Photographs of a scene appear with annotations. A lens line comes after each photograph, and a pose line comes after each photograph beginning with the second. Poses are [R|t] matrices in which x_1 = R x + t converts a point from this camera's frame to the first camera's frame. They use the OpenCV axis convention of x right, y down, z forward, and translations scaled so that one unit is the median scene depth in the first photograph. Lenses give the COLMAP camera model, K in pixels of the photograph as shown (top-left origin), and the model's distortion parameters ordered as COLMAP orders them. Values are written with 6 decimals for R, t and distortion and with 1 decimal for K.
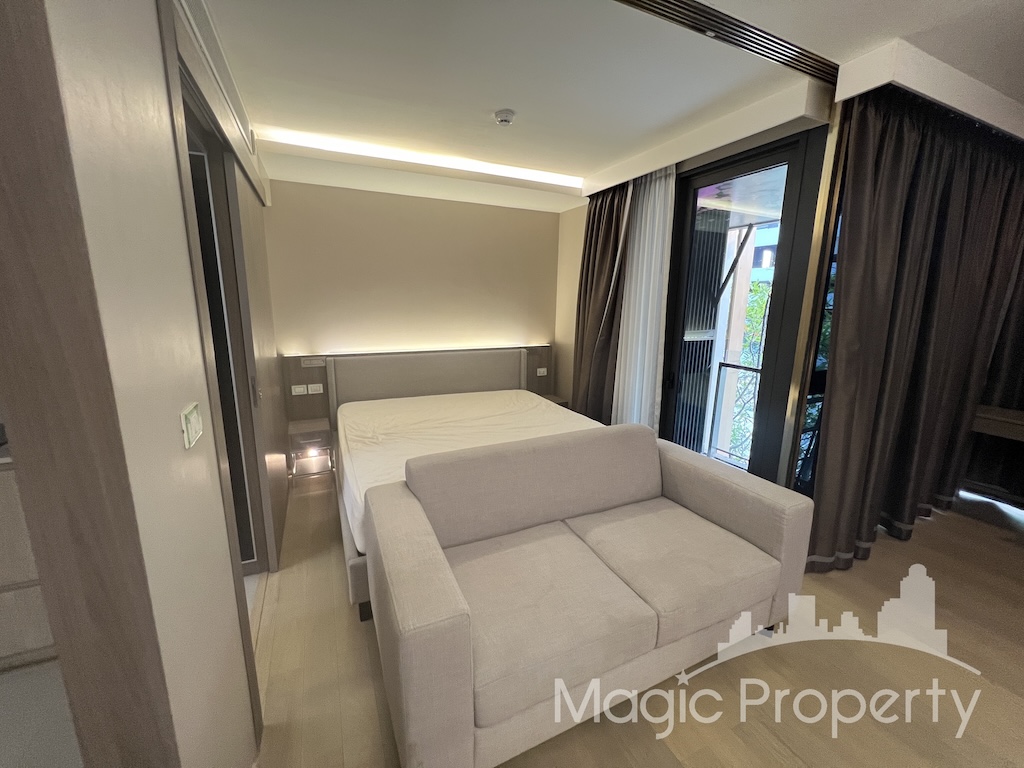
lens RADIAL K [[405.5, 0, 513.6], [0, 405.5, 381.9], [0, 0, 1]] dist [-0.002316, 0.000270]
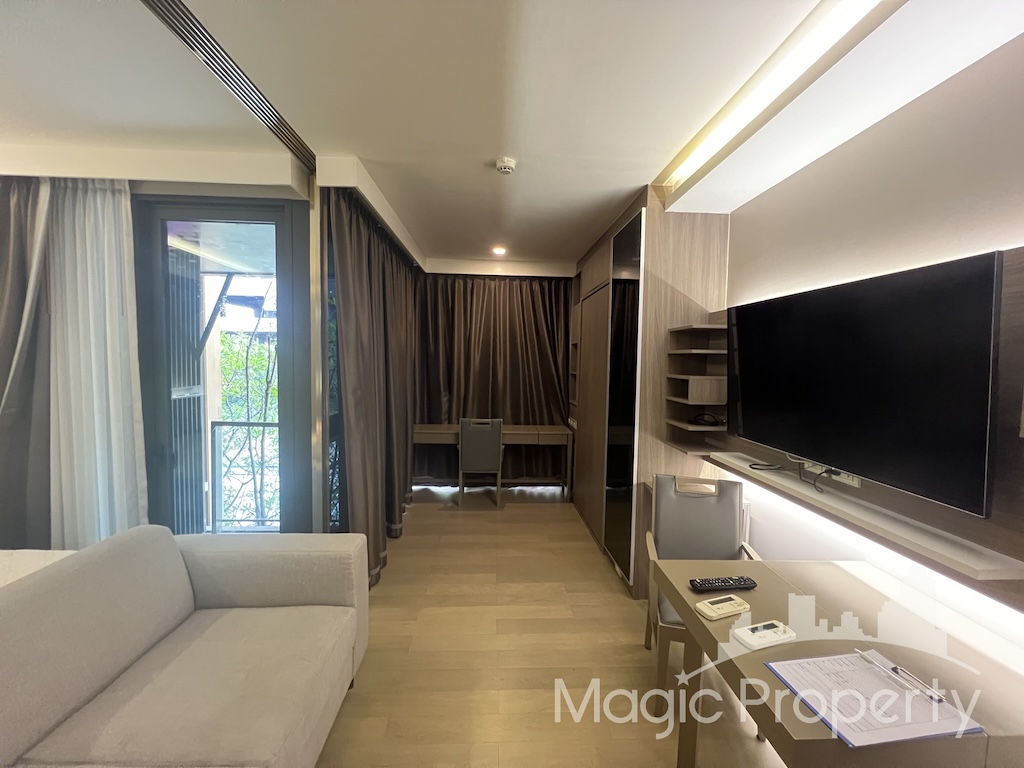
lens RADIAL K [[405.5, 0, 508.9], [0, 405.5, 381.7], [0, 0, 1]] dist [-0.002316, 0.000270]
pose [[0.395186, -0.055352, 0.916932, -0.048493], [0.168695, 0.985580, -0.013209, -0.019012], [-0.902978, 0.159902, 0.398825, 0.082157]]
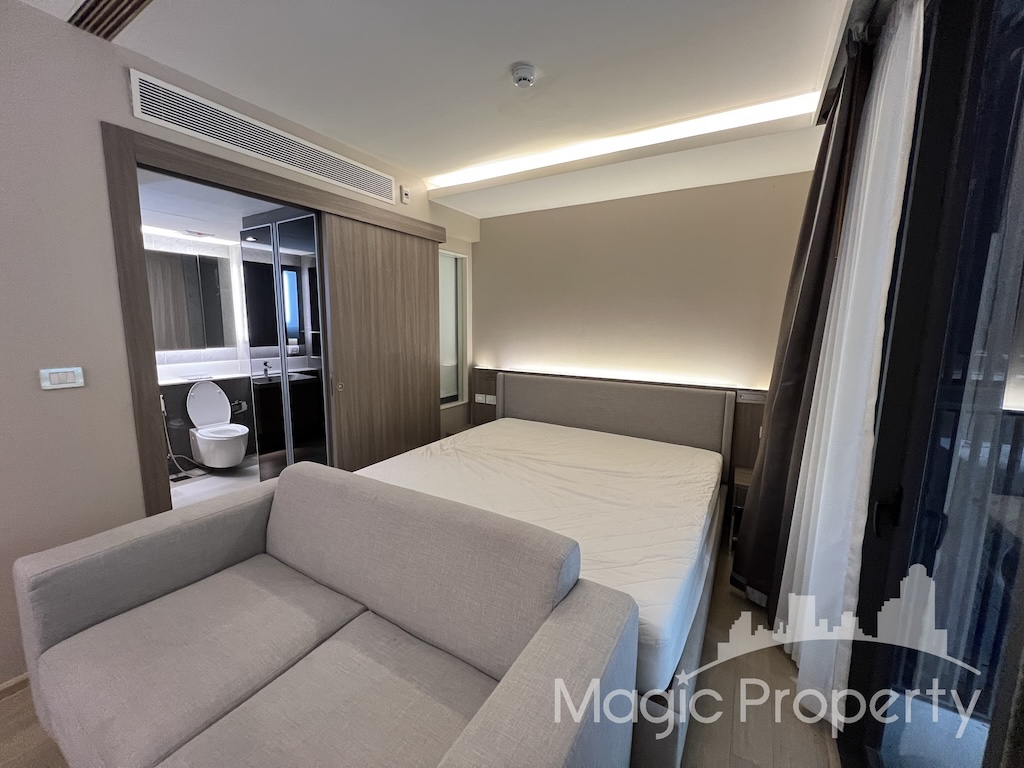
lens RADIAL K [[405.5, 0, 505.0], [0, 405.5, 381.5], [0, 0, 1]] dist [-0.002316, 0.000270]
pose [[0.544550, 0.108088, -0.831735, 0.504577], [-0.163559, 0.986308, 0.021091, -0.070507], [0.822626, 0.124552, 0.554773, 0.466957]]
